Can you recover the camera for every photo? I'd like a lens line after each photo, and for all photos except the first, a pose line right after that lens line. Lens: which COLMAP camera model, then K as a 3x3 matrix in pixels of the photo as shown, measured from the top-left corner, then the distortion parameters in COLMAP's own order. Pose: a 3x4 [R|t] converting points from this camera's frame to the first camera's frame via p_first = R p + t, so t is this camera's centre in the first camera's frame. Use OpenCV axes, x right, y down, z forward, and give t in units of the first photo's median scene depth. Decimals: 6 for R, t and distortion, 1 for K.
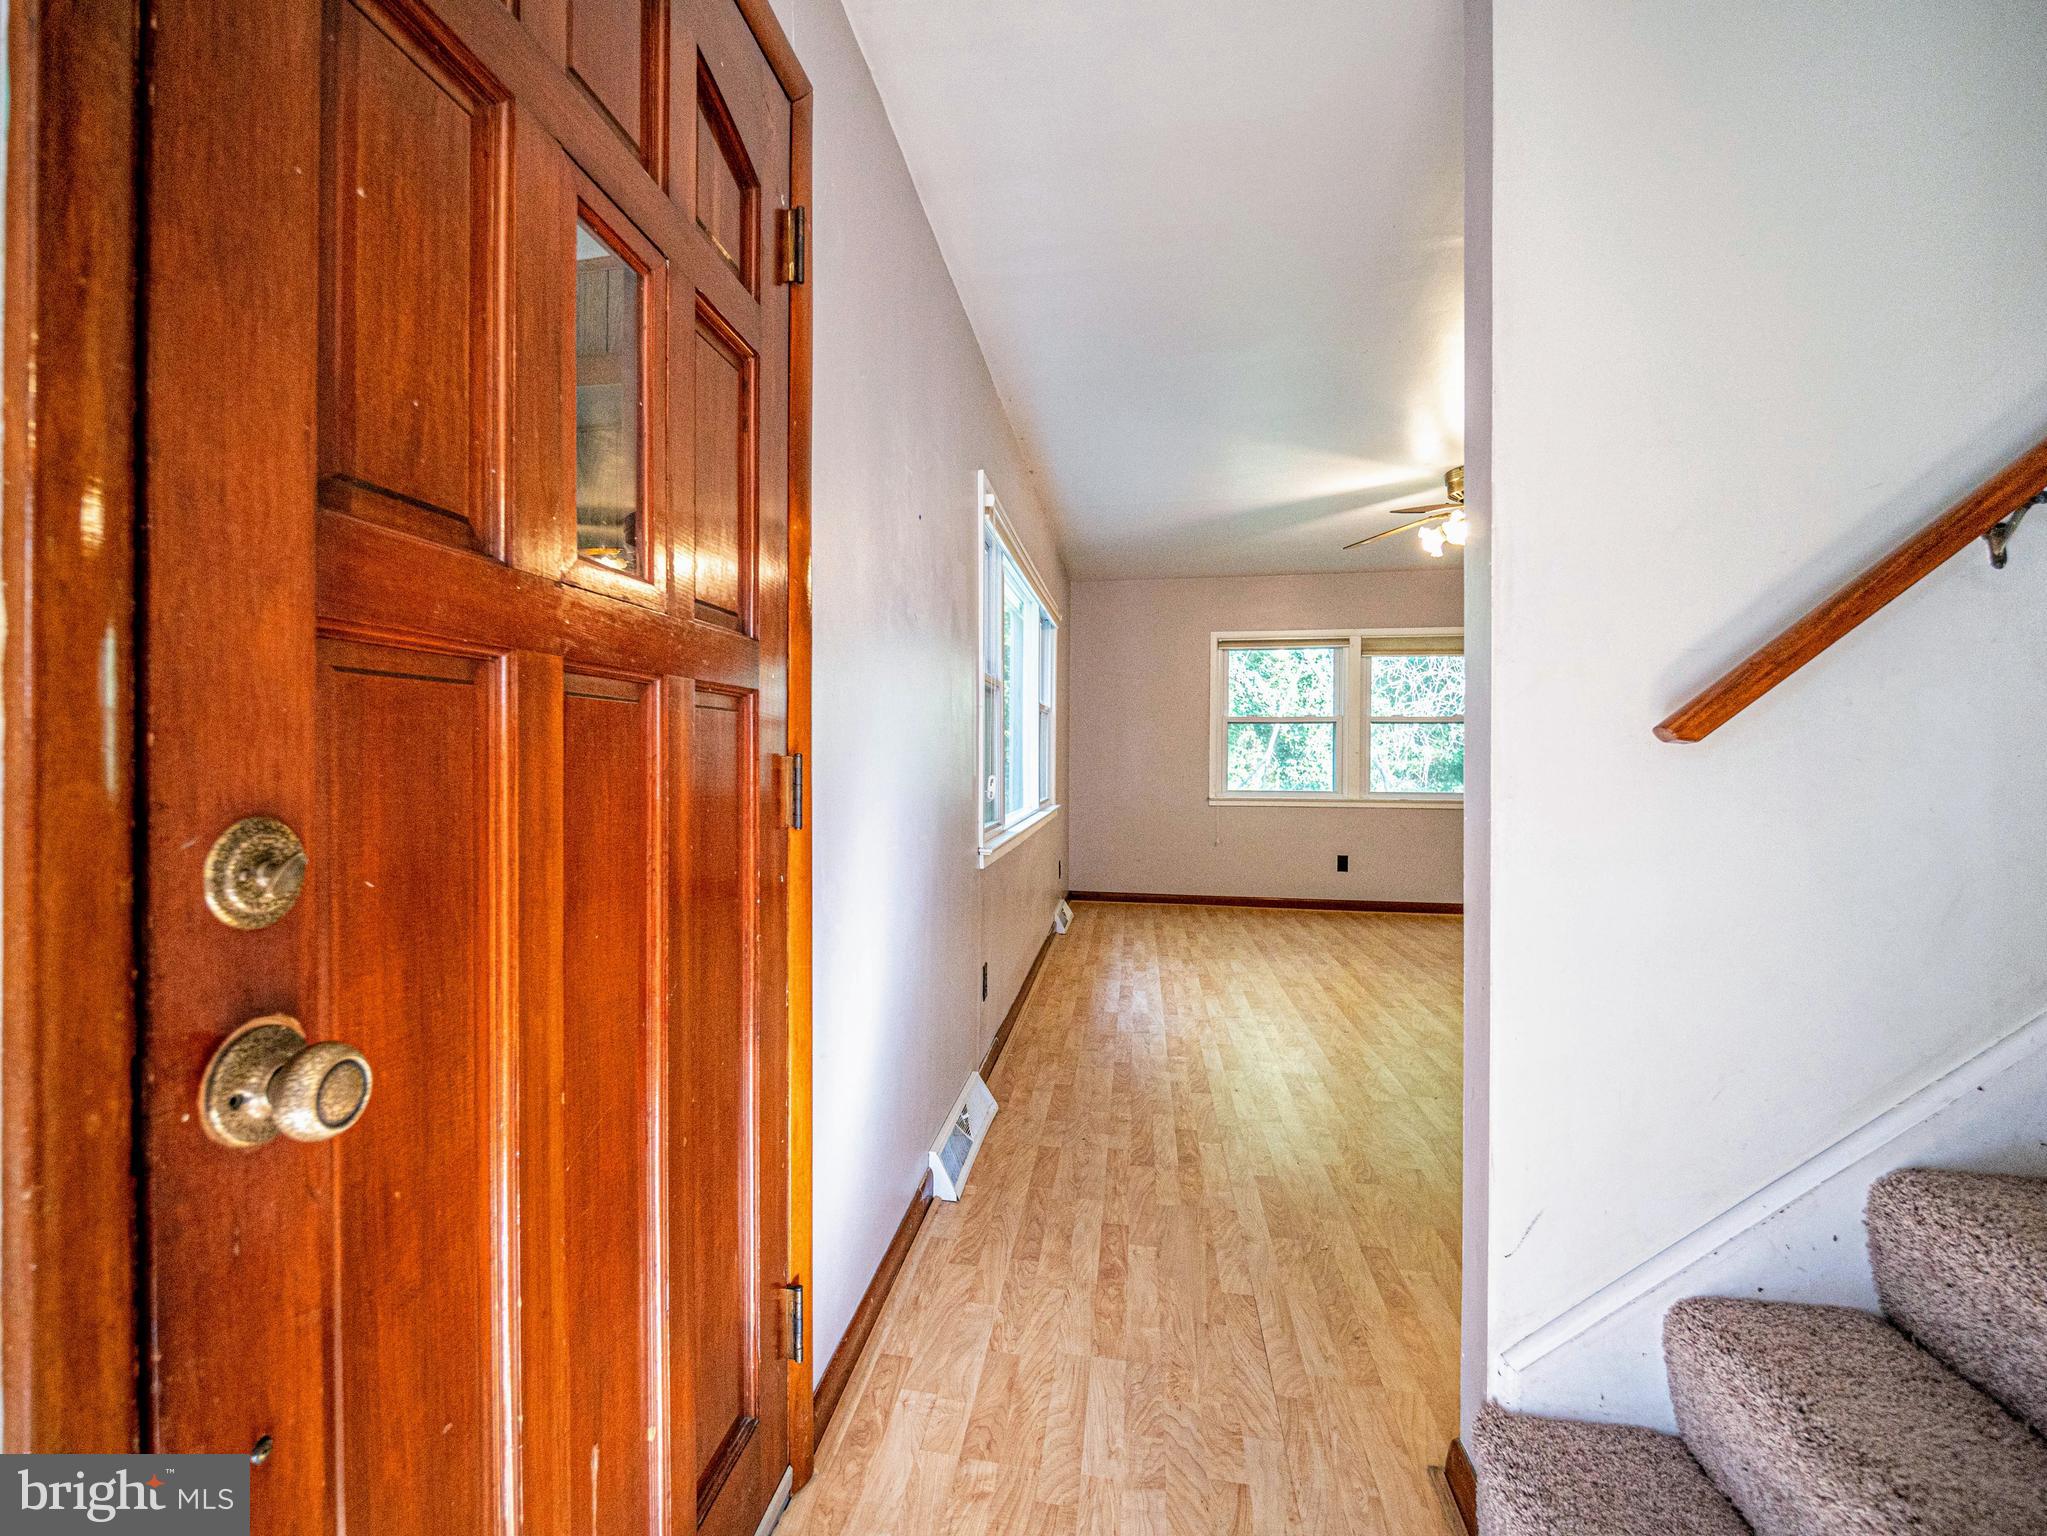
lens RADIAL K [[968.4, 0, 956.1], [0, 968.4, 759.9], [0, 0, 1]] dist [0.023148, -0.000096]
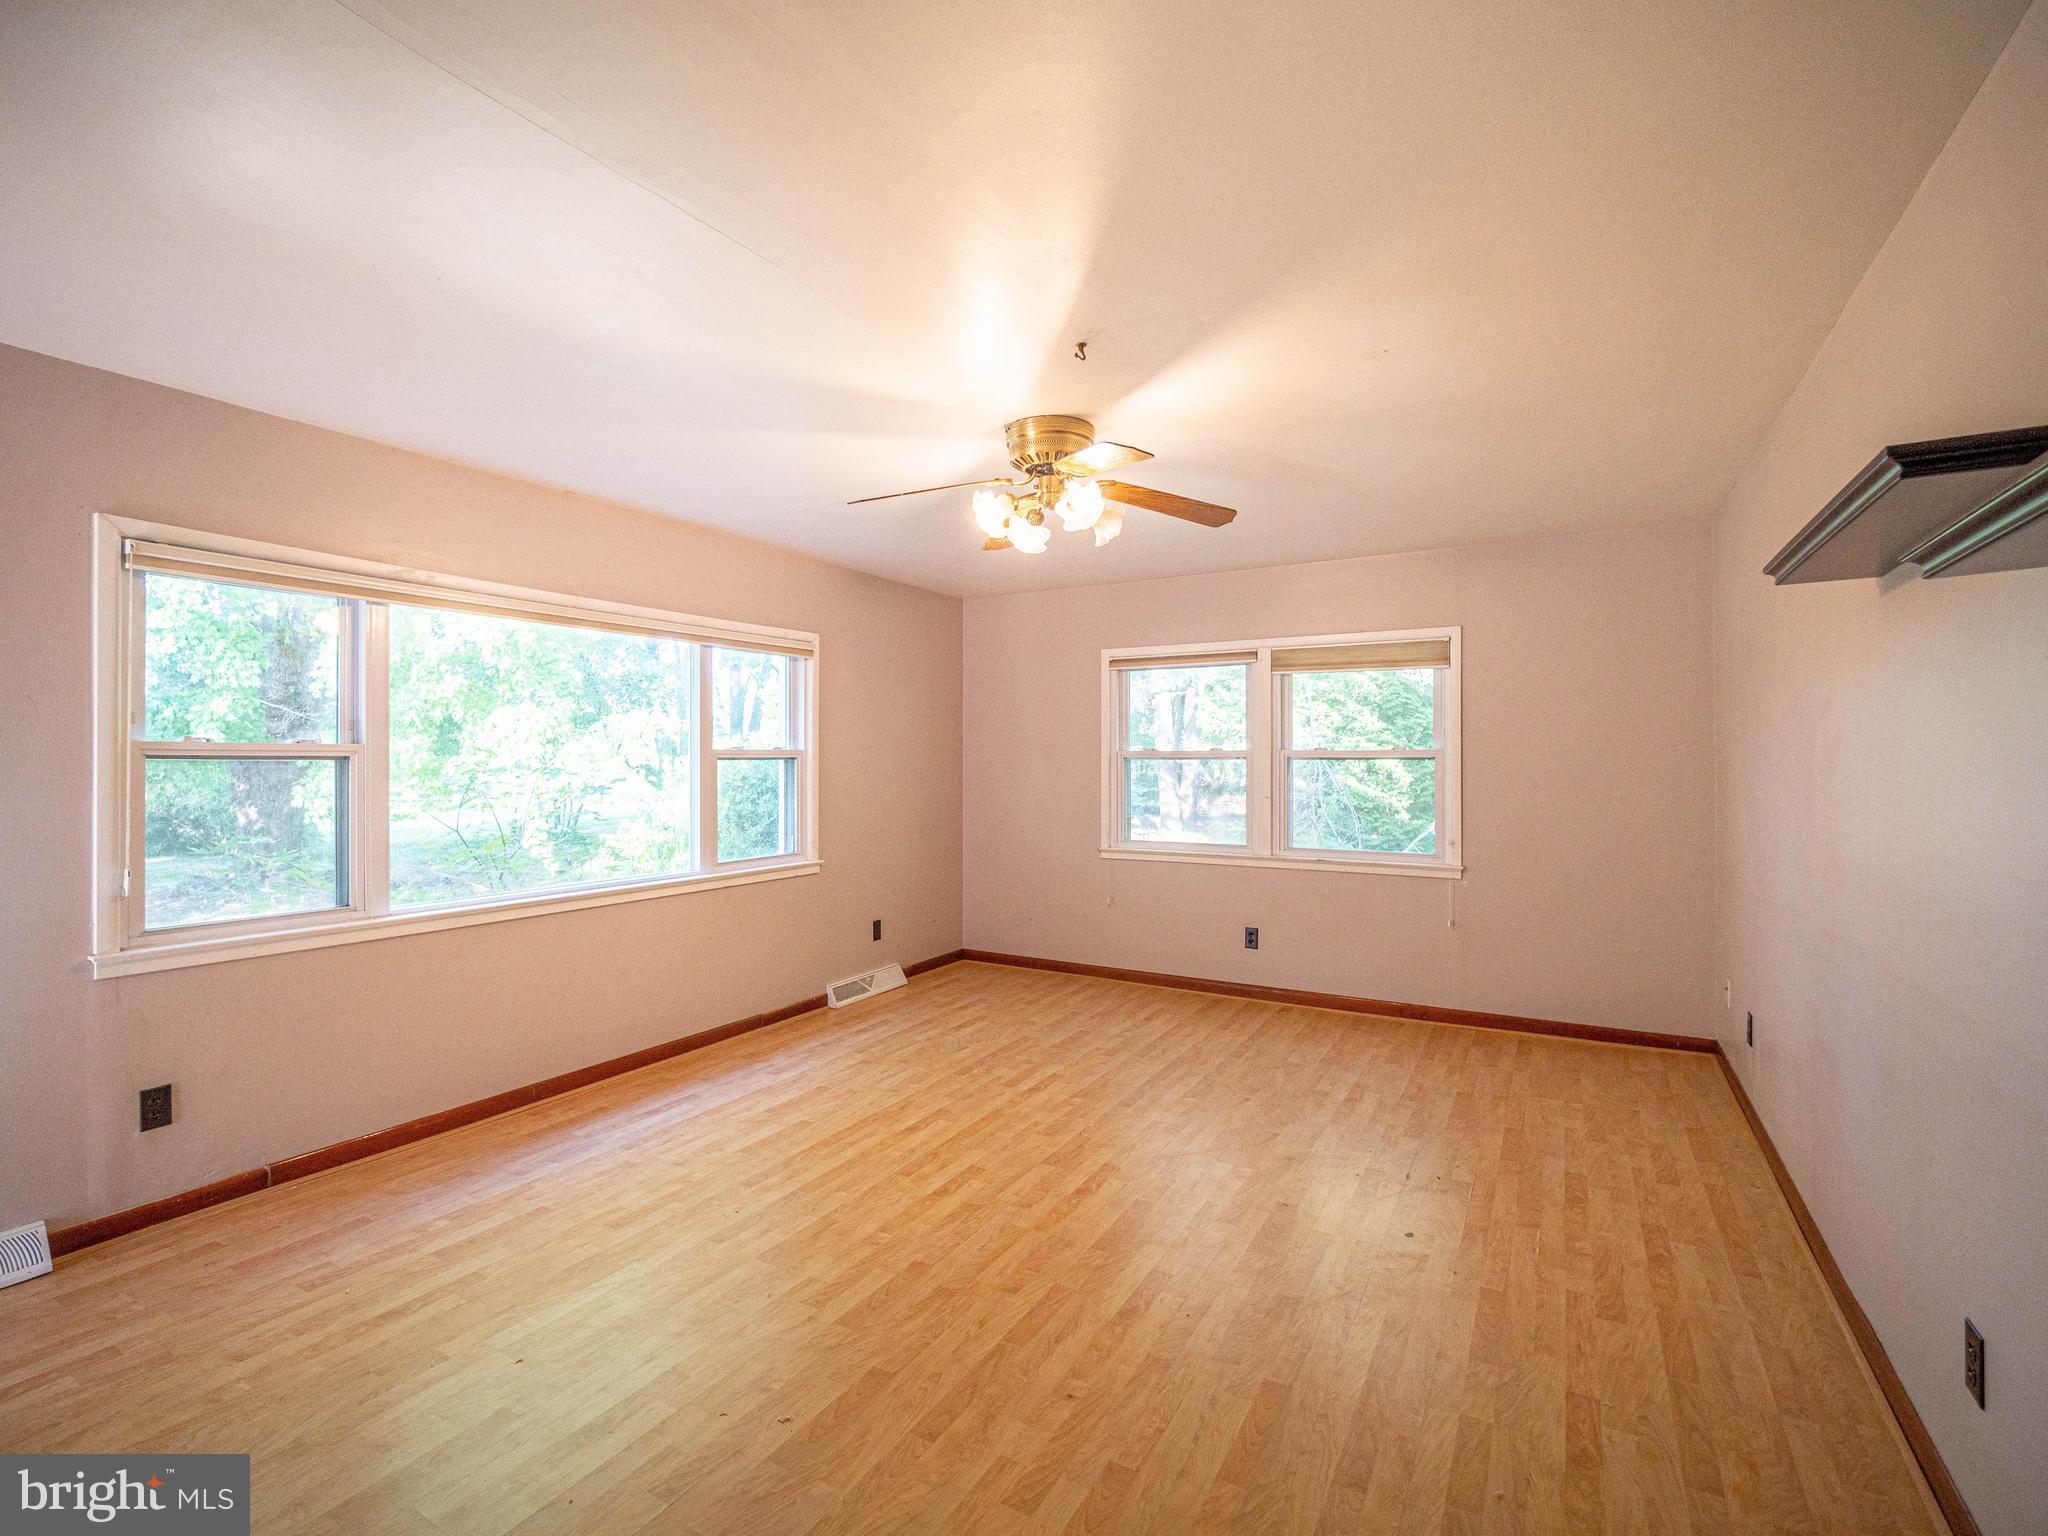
lens RADIAL K [[932.7, 0, 1023.4], [0, 932.7, 757.8], [0, 0, 1]] dist [-0.013043, -0.001530]
pose [[0.942476, -0.004245, -0.334247, 0.695357], [0.001590, 0.999965, -0.008217, -0.048684], [0.334270, 0.007213, 0.942450, 0.334848]]
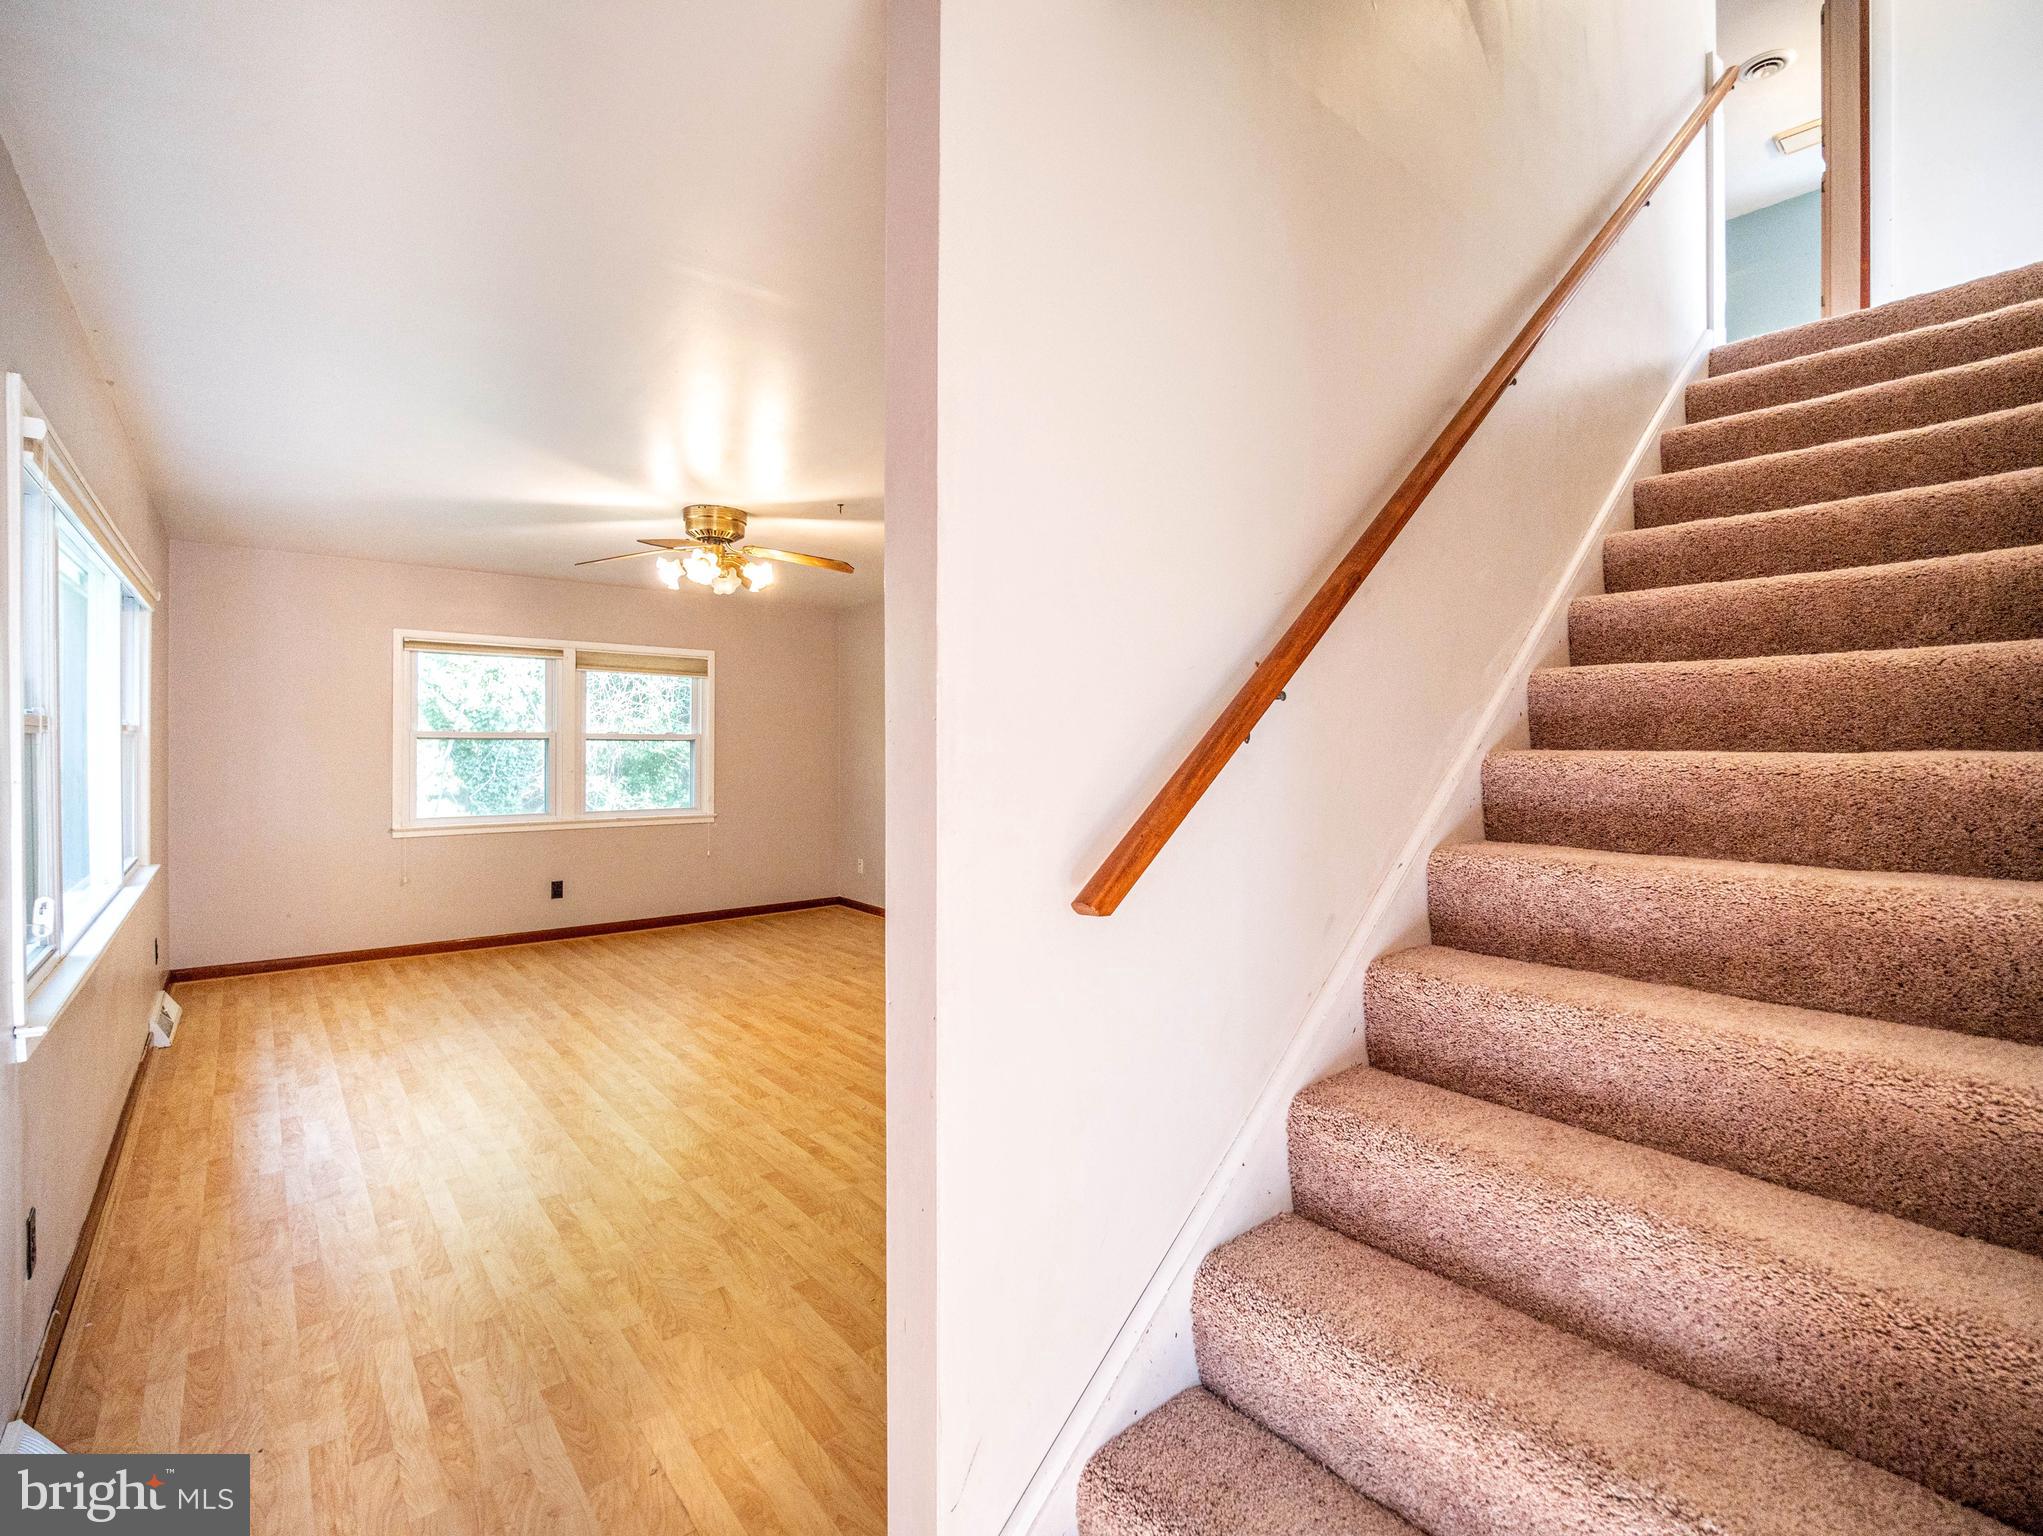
lens RADIAL K [[919.6, 0, 1054.1], [0, 919.6, 756.6], [0, 0, 1]] dist [-0.042625, 0.006118]
pose [[0.609618, -0.009421, 0.792639, -0.003617], [-0.002636, 0.999900, 0.013911, -0.051781], [-0.792691, -0.010570, 0.609532, 0.128797]]
